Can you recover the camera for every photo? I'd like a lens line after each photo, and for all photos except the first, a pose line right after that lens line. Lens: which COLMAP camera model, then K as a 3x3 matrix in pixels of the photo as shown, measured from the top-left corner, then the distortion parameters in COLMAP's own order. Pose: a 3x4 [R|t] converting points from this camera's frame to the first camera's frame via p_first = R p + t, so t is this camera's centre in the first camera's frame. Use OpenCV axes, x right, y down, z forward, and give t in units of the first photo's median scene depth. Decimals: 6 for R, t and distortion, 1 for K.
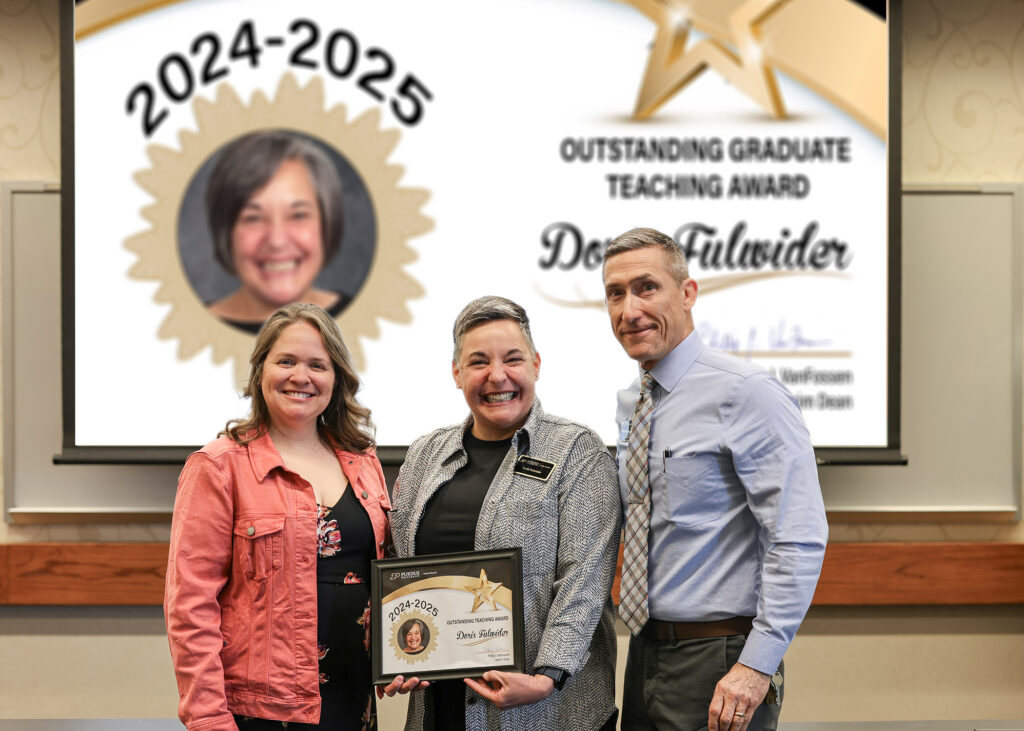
lens RADIAL K [[3066.4, 0, 495.9], [0, 3066.4, 334.1], [0, 0, 1]] dist [0.207403, 1.855801]
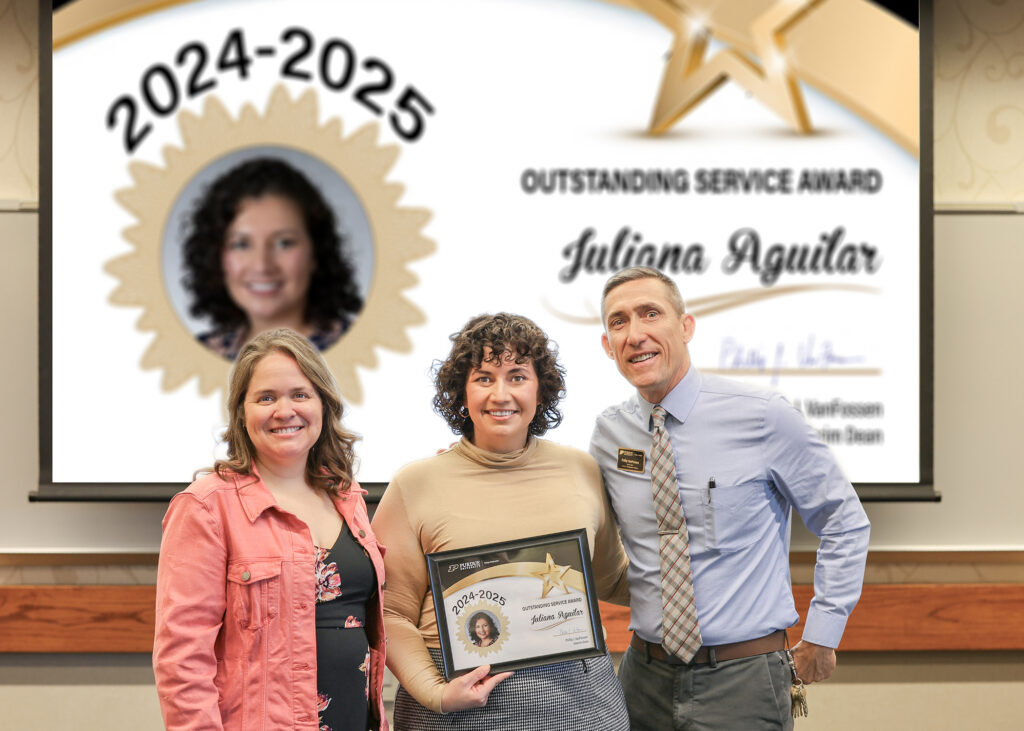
lens RADIAL K [[3072.4, 0, 517.0], [0, 3072.4, 367.5], [0, 0, 1]] dist [0.208554, -0.290205]
pose [[0.999976, -0.000817, 0.006851, -0.001848], [0.000785, 0.999989, 0.004551, -0.003054], [-0.006854, -0.004545, 0.999966, 0.060587]]
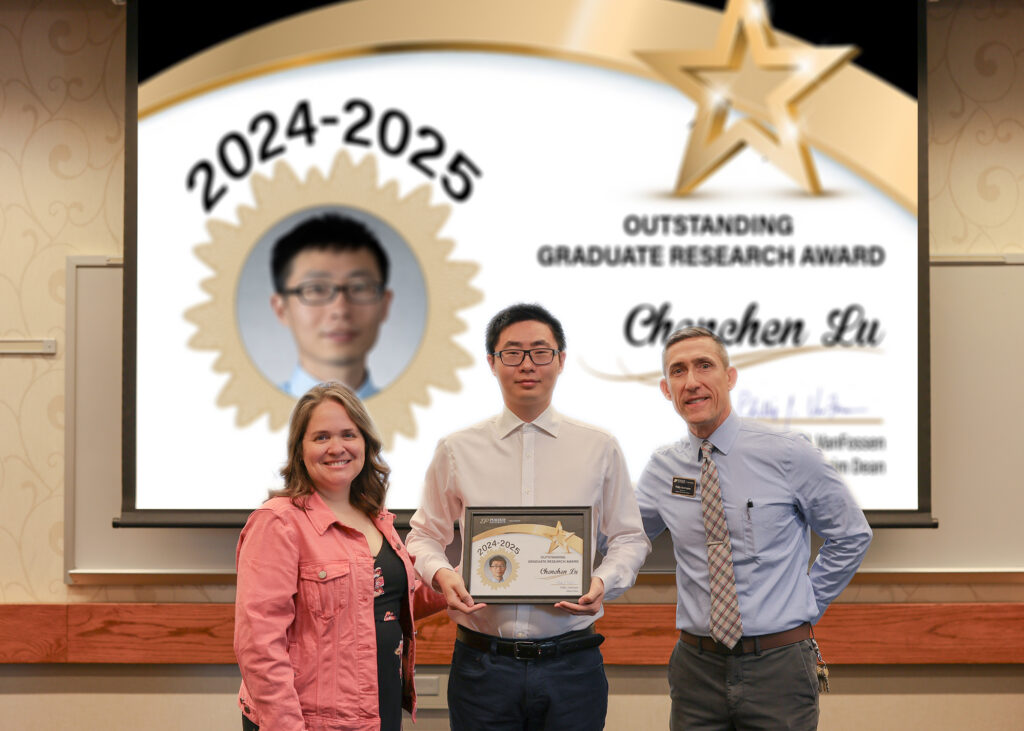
lens RADIAL K [[3409.7, 0, 511.5], [0, 3409.7, 363.2], [0, 0, 1]] dist [0.099163, 4.649599]
pose [[0.999967, 0.000052, 0.008152, -0.019841], [0.000020, 0.999961, -0.008865, -0.002767], [-0.008153, 0.008865, 0.999927, -0.155324]]
